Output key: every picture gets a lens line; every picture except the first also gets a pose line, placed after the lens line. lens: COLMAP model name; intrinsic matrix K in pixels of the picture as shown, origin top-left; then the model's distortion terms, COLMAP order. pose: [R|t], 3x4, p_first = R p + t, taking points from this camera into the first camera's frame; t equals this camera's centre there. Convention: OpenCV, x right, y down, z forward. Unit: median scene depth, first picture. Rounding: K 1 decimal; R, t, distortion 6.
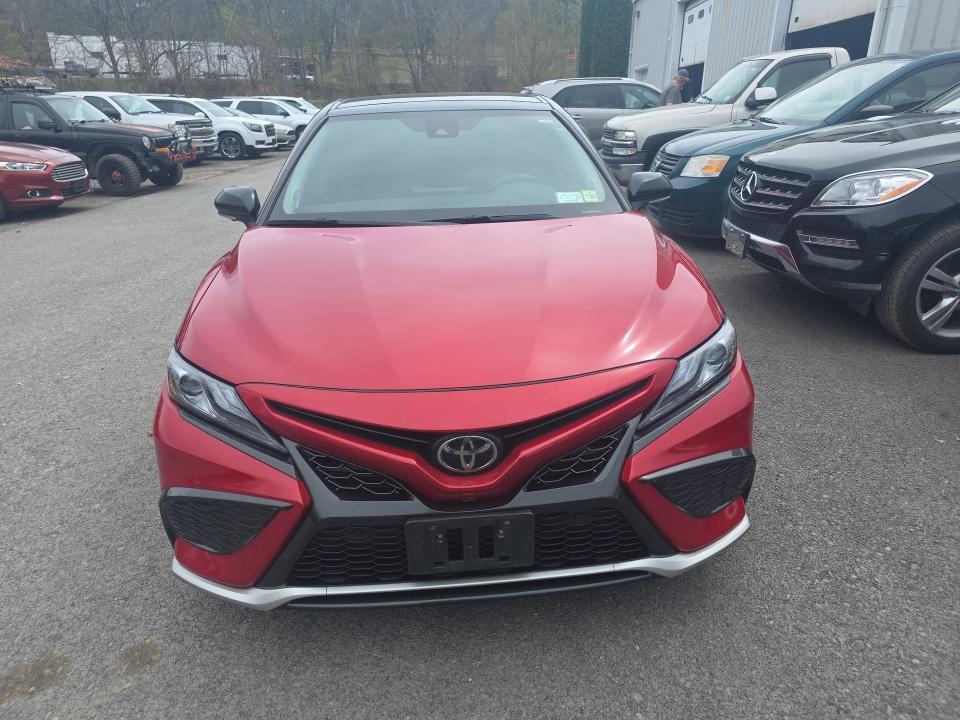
lens RADIAL K [[650.3, 0, 475.7], [0, 650.3, 354.2], [0, 0, 1]] dist [0.046065, -0.038812]
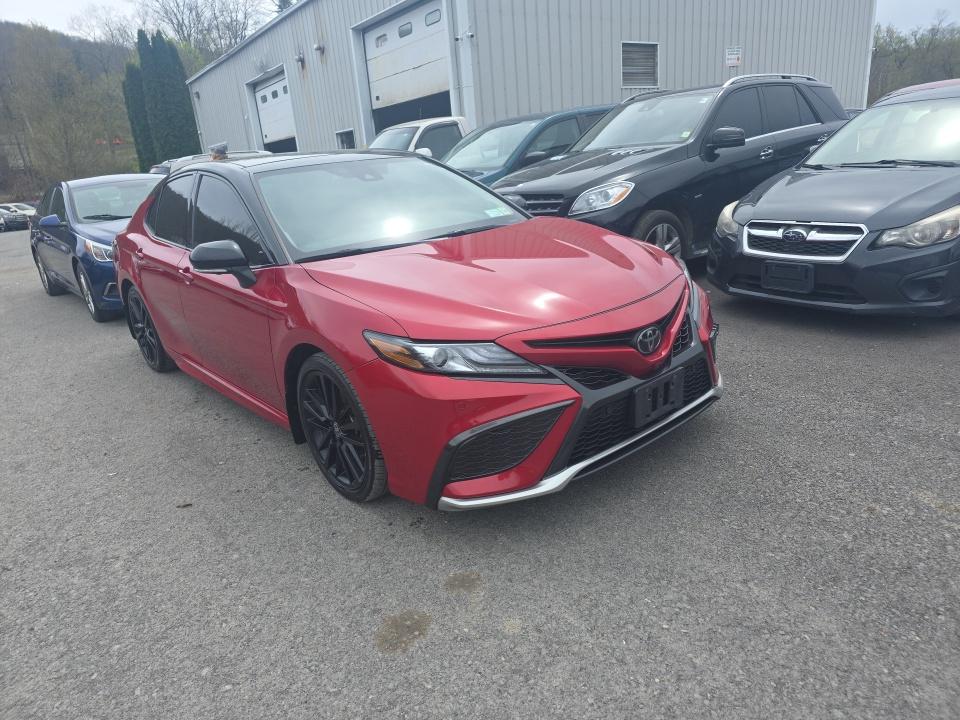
lens RADIAL K [[648.5, 0, 485.1], [0, 648.5, 364.5], [0, 0, 1]] dist [0.042978, -0.041395]
pose [[0.805108, -0.234954, 0.544607, -0.637261], [0.281875, 0.959447, -0.002780, 0.053420], [-0.521869, 0.155750, 0.838686, -0.060154]]
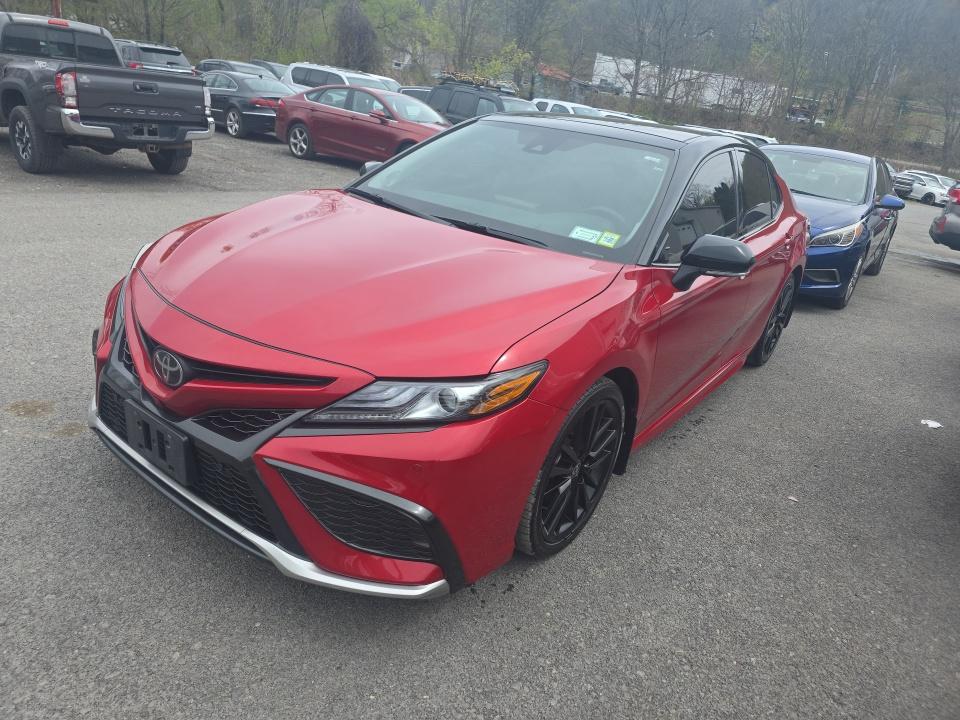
lens RADIAL K [[648.5, 0, 485.1], [0, 648.5, 364.5], [0, 0, 1]] dist [0.042978, -0.041395]
pose [[0.735893, 0.360856, -0.572927, 0.586090], [-0.378055, 0.920951, 0.094467, -0.098023], [0.561726, 0.147080, 0.814144, 0.189699]]
